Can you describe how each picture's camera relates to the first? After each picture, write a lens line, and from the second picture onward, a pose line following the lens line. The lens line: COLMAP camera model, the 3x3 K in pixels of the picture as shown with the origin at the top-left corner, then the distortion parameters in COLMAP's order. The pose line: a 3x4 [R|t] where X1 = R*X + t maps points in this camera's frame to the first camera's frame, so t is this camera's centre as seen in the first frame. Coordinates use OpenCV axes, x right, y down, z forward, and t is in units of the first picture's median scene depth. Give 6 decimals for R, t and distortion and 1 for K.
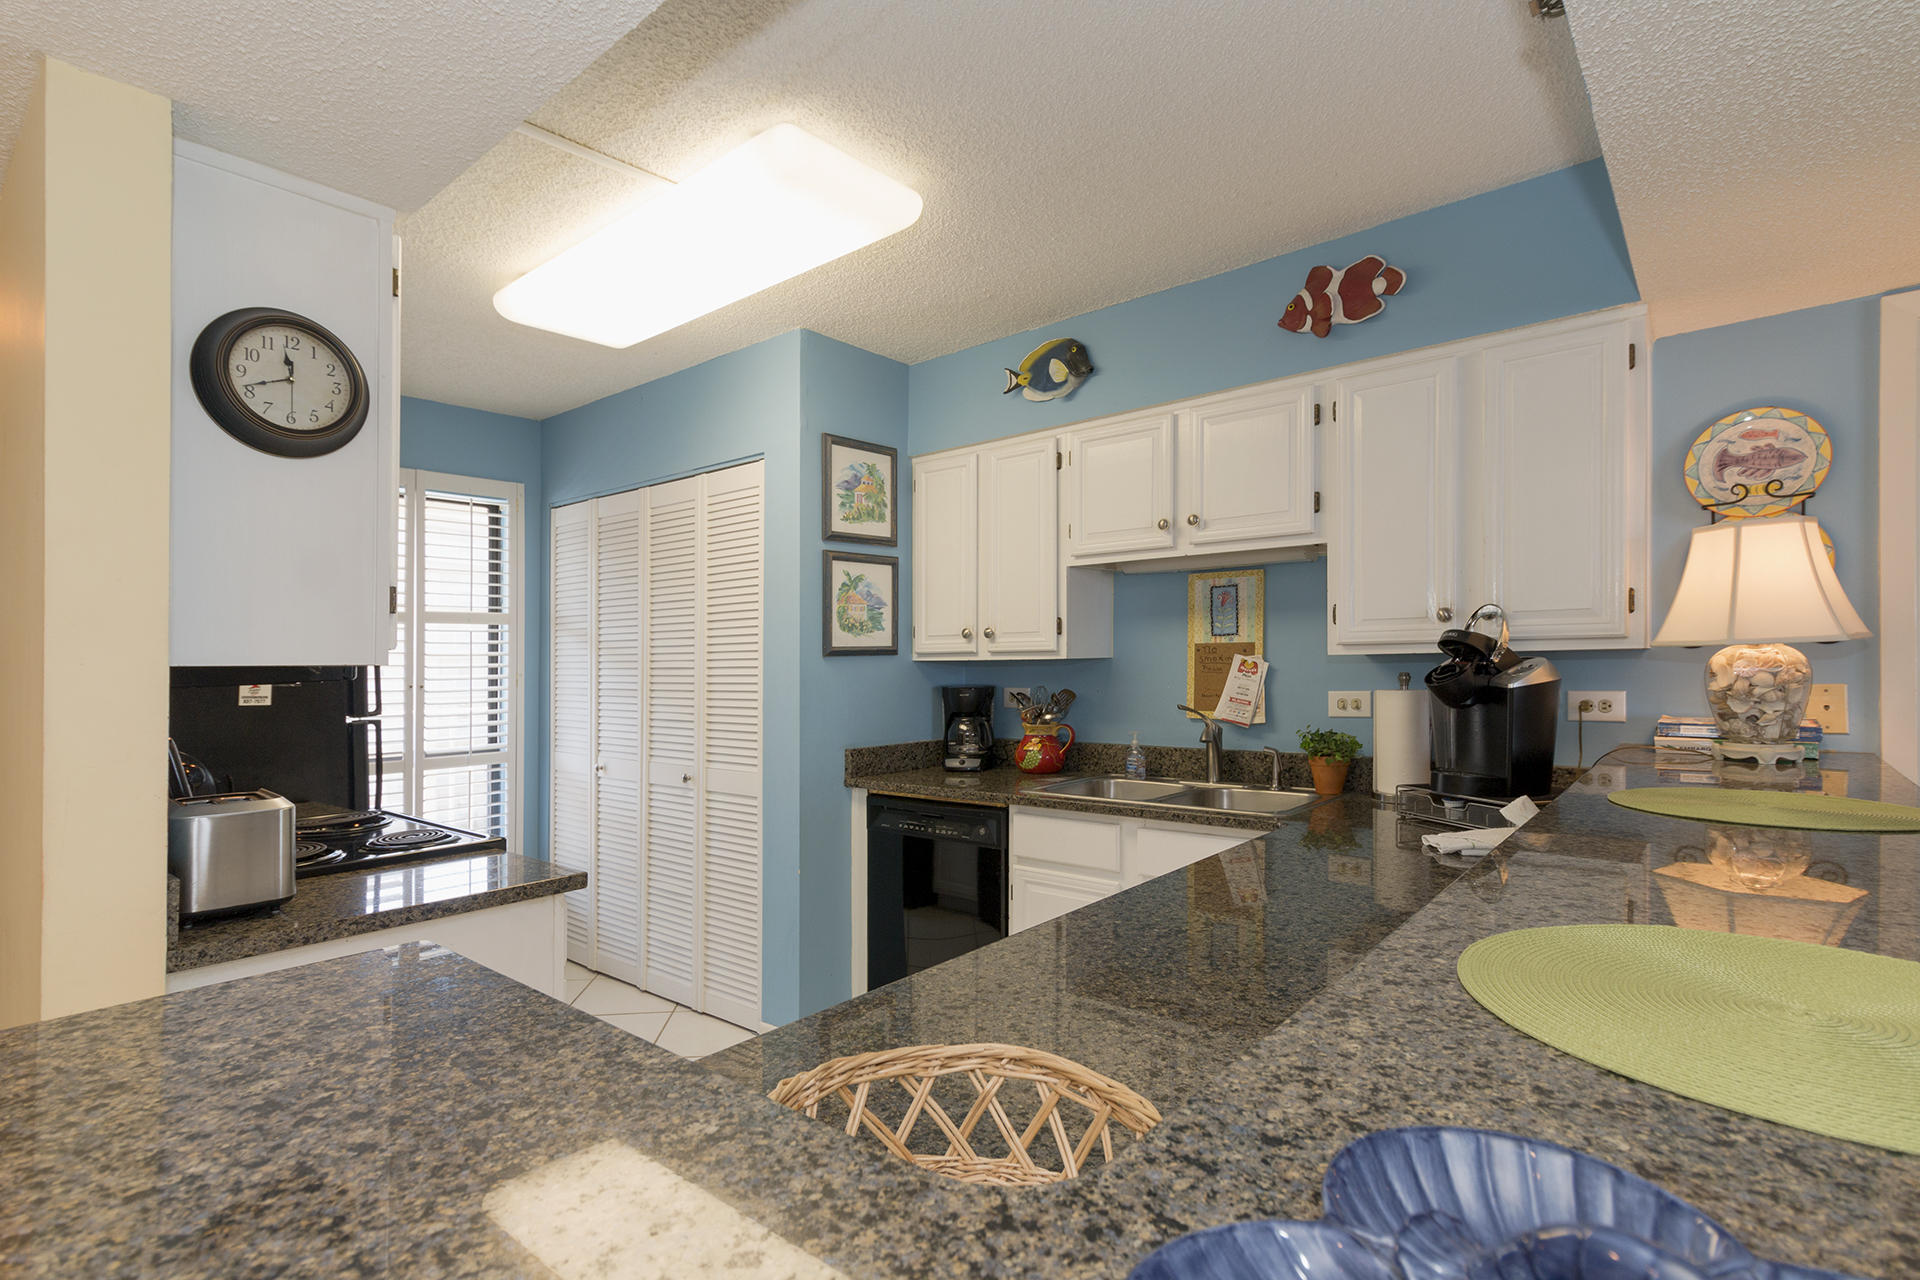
lens RADIAL K [[928.3, 0, 958.2], [0, 928.3, 671.8], [0, 0, 1]] dist [0.002426, 0.000204]
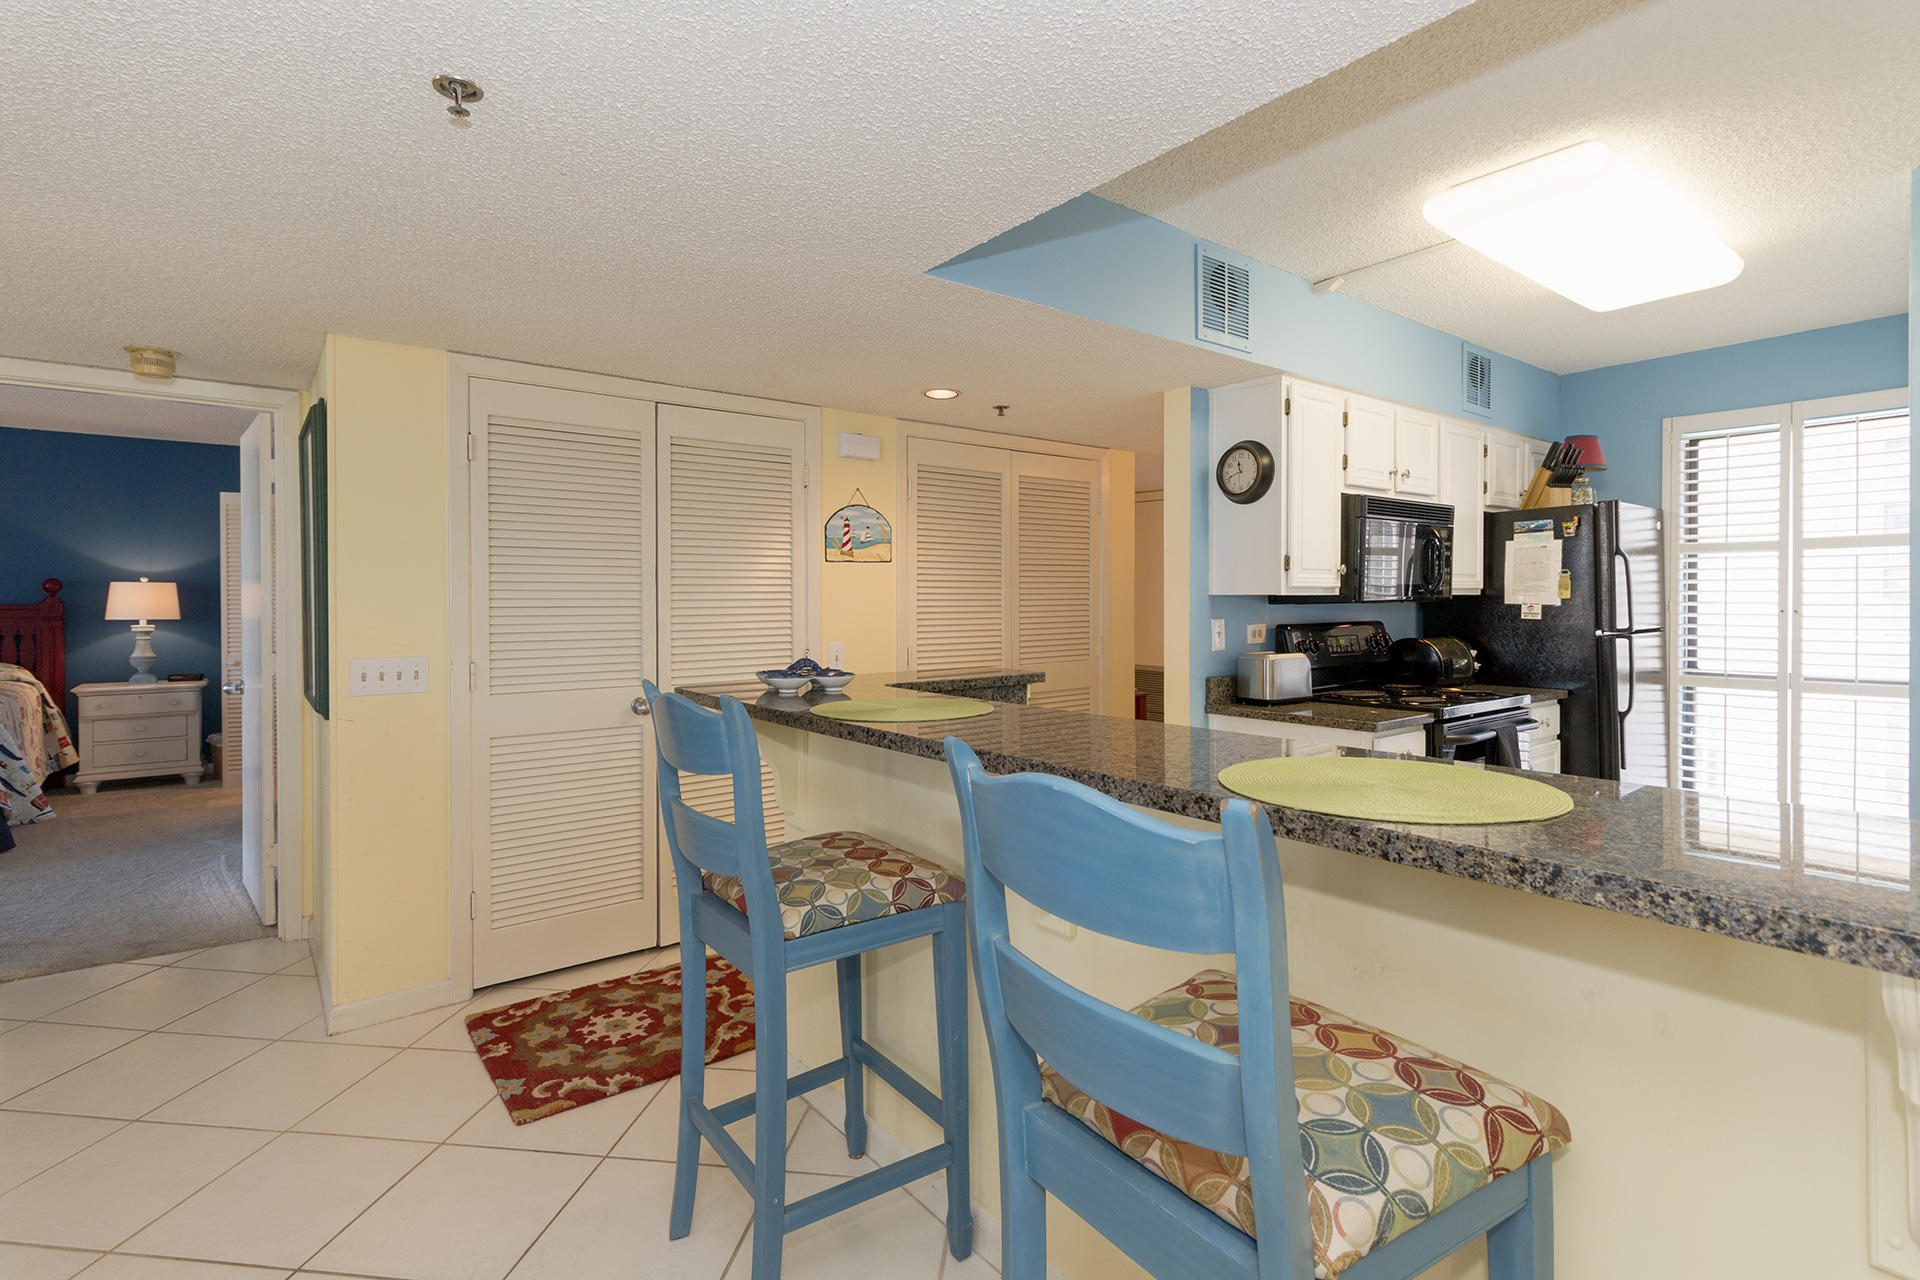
lens RADIAL K [[903.3, 0, 944.9], [0, 903.3, 608.4], [0, 0, 1]] dist [0.000951, -0.000081]
pose [[-0.222005, 0.025322, -0.974717, 0.732006], [-0.000970, 0.999656, 0.026191, -0.015029], [0.975045, 0.006760, -0.221904, 0.353413]]
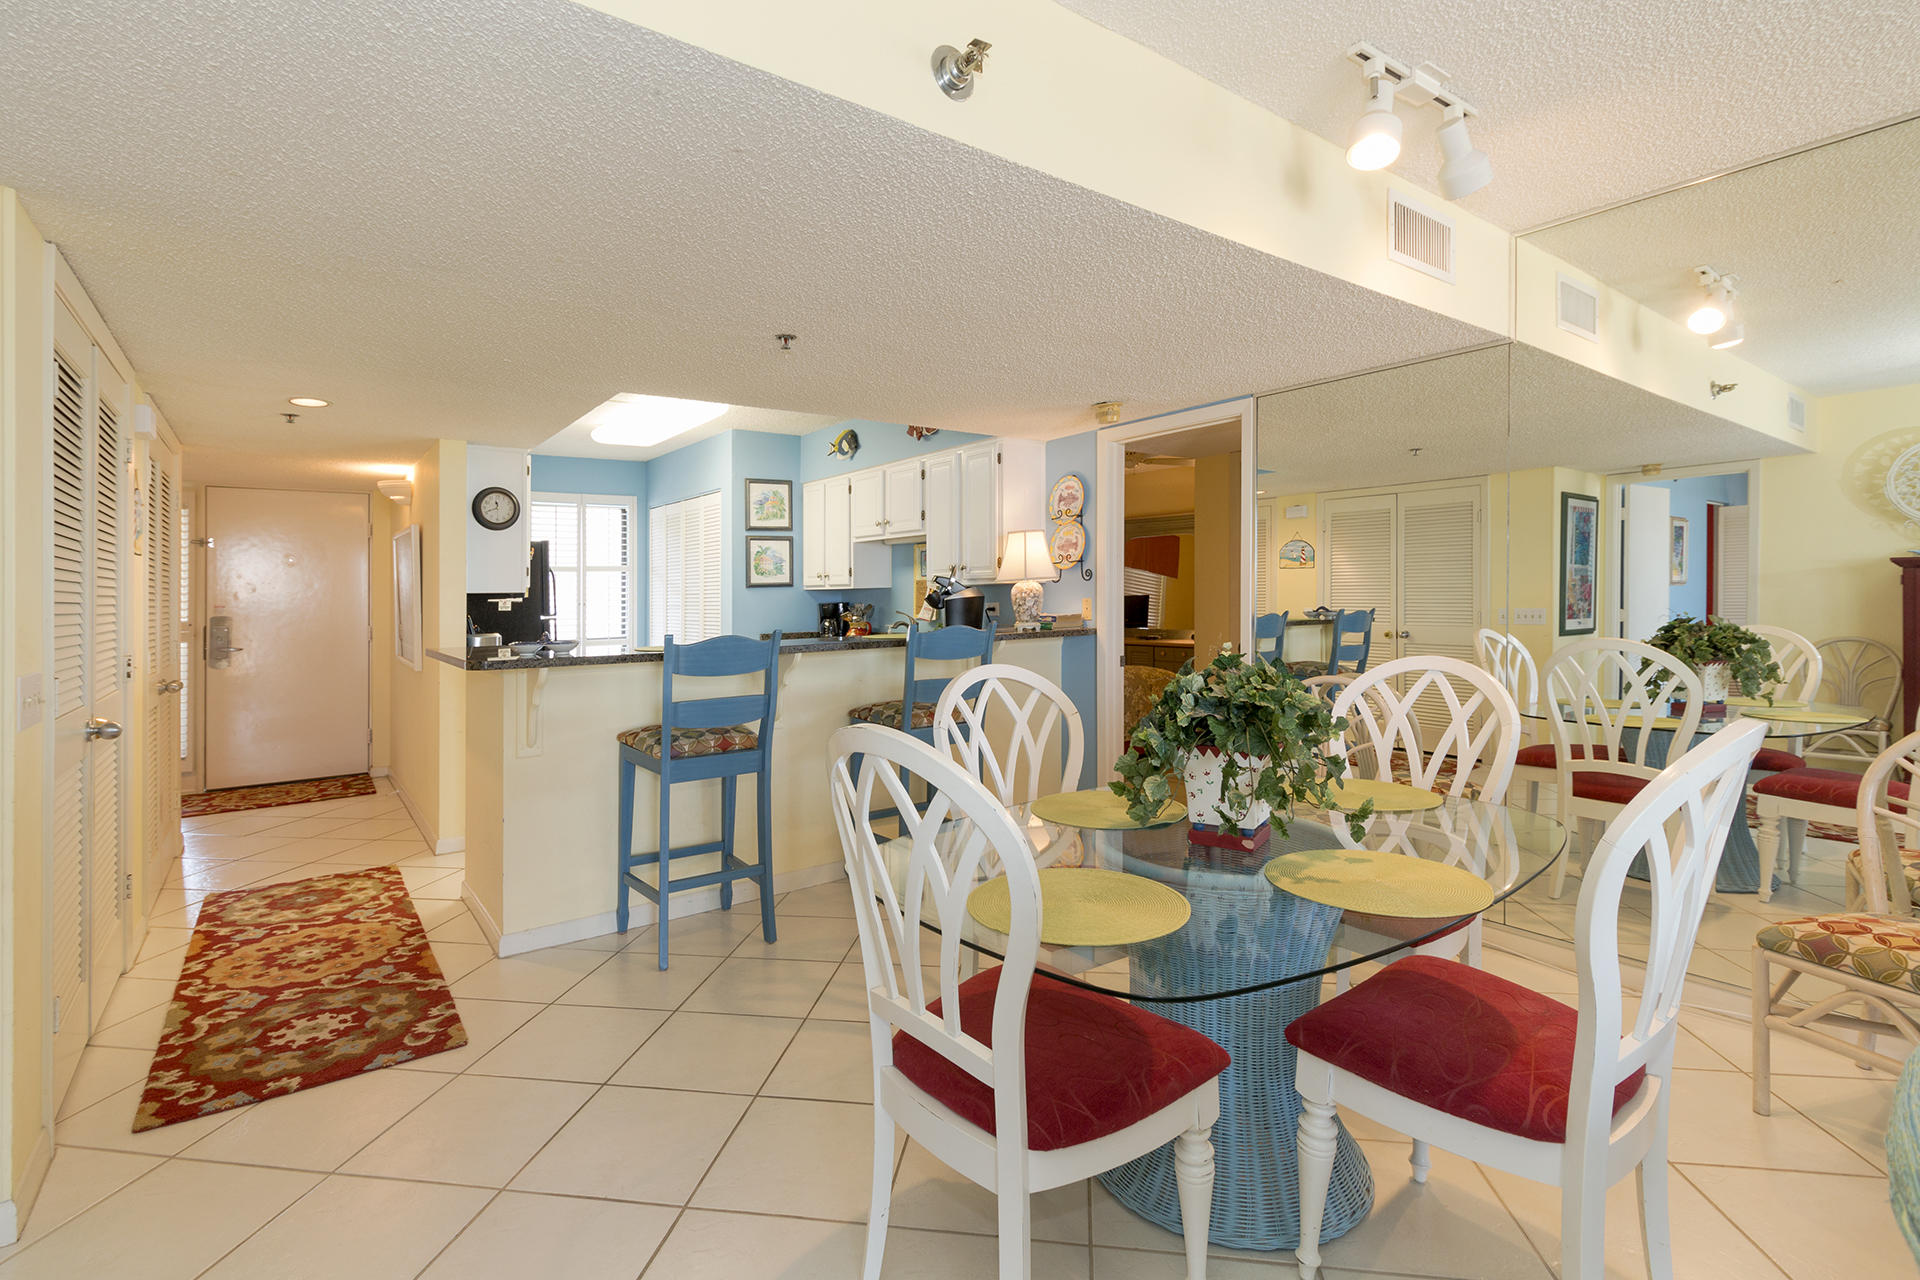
lens RADIAL K [[903.3, 0, 944.9], [0, 903.3, 608.4], [0, 0, 1]] dist [0.000951, -0.000081]
pose [[0.971685, 0.001266, -0.236277, 0.729983], [0.000339, 0.999977, 0.006753, 0.014898], [0.236280, -0.006642, 0.971662, -0.803269]]
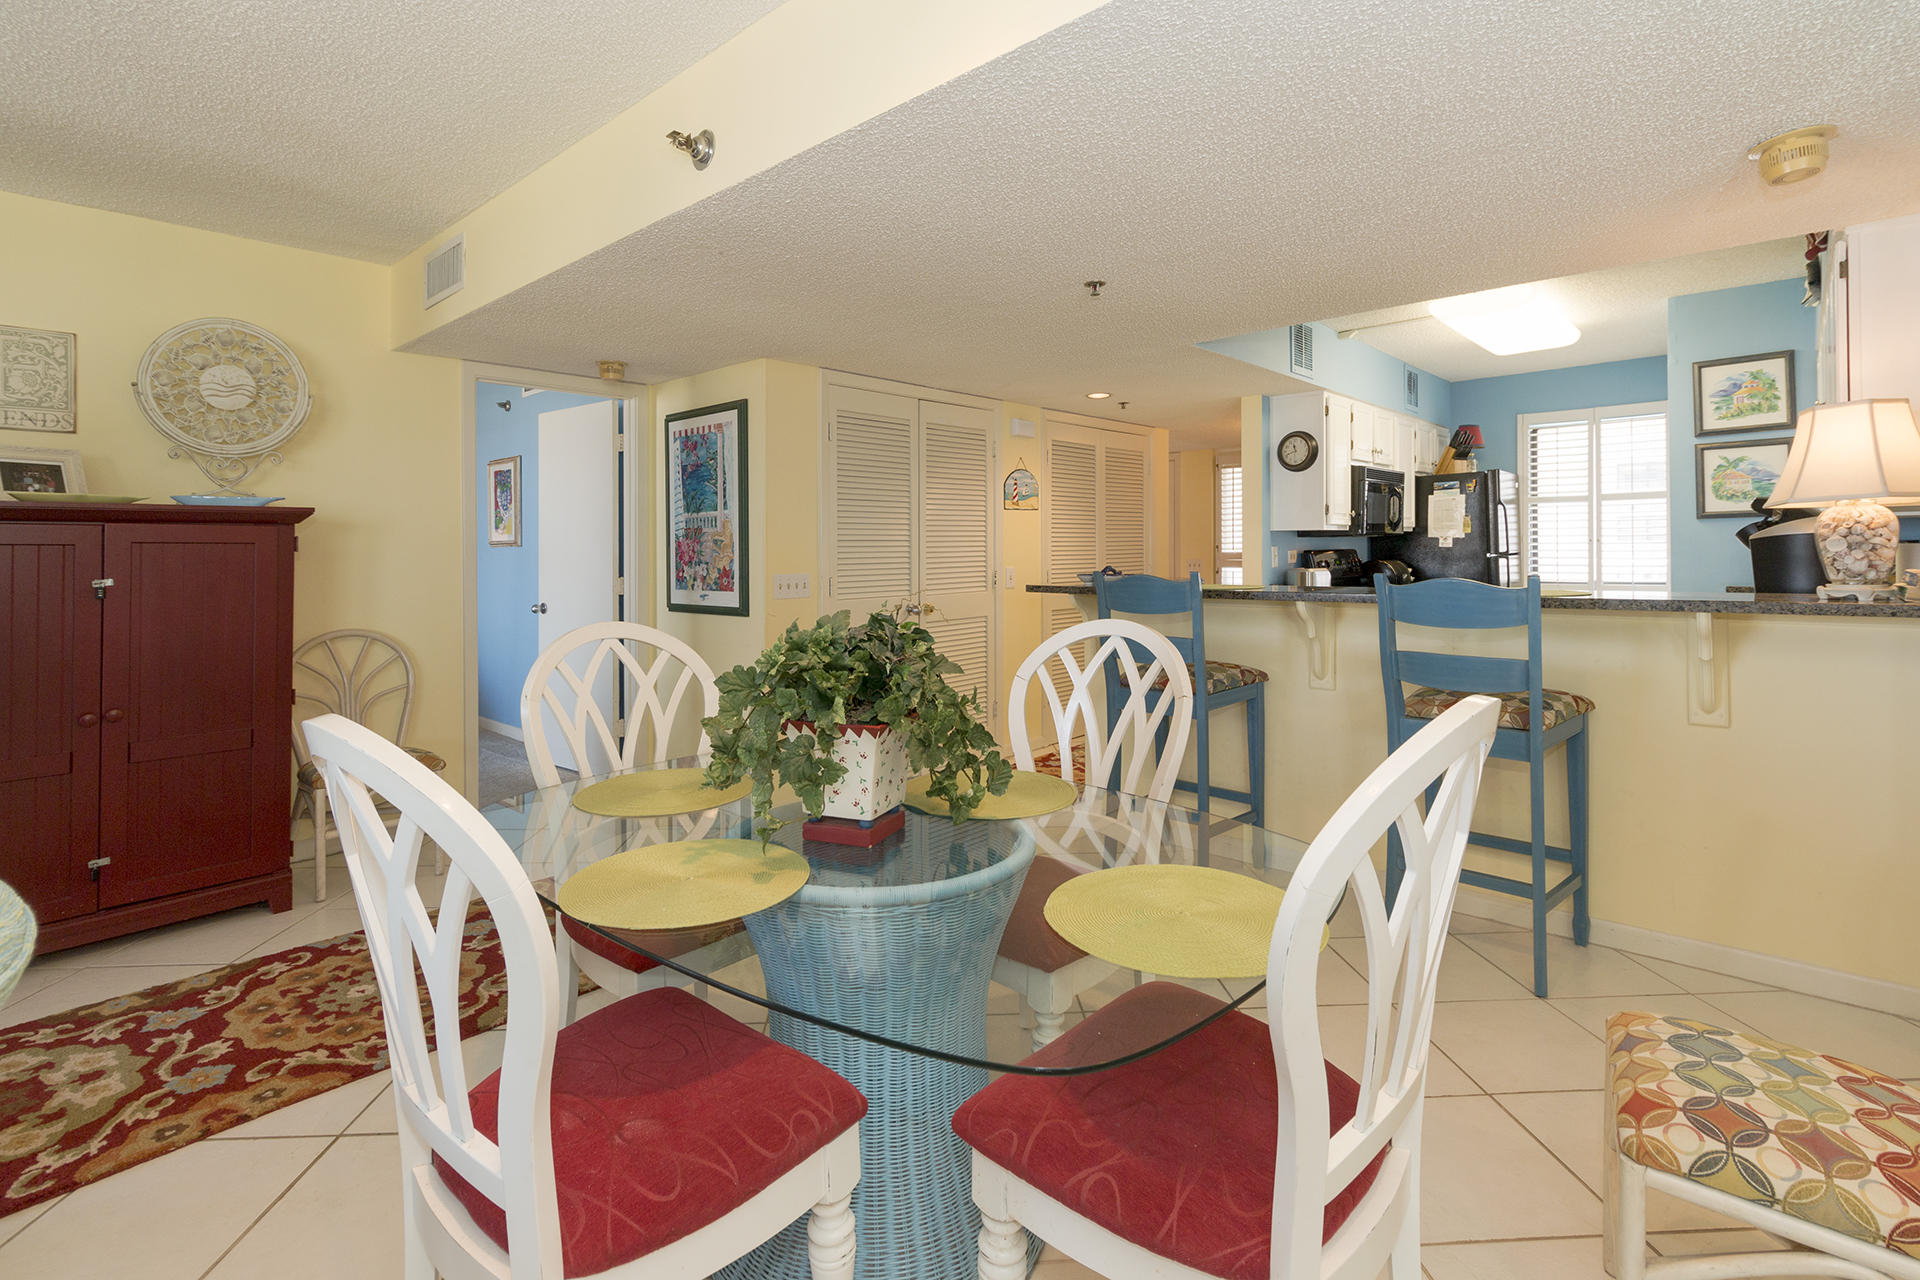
lens RADIAL K [[919.9, 0, 925.4], [0, 919.9, 554.0], [0, 0, 1]] dist [-0.000981, -0.000631]
pose [[-0.060163, 0.018200, -0.998023, 1.308445], [0.005676, 0.999824, 0.017891, 0.005324], [0.998172, -0.004589, -0.060255, -0.095682]]
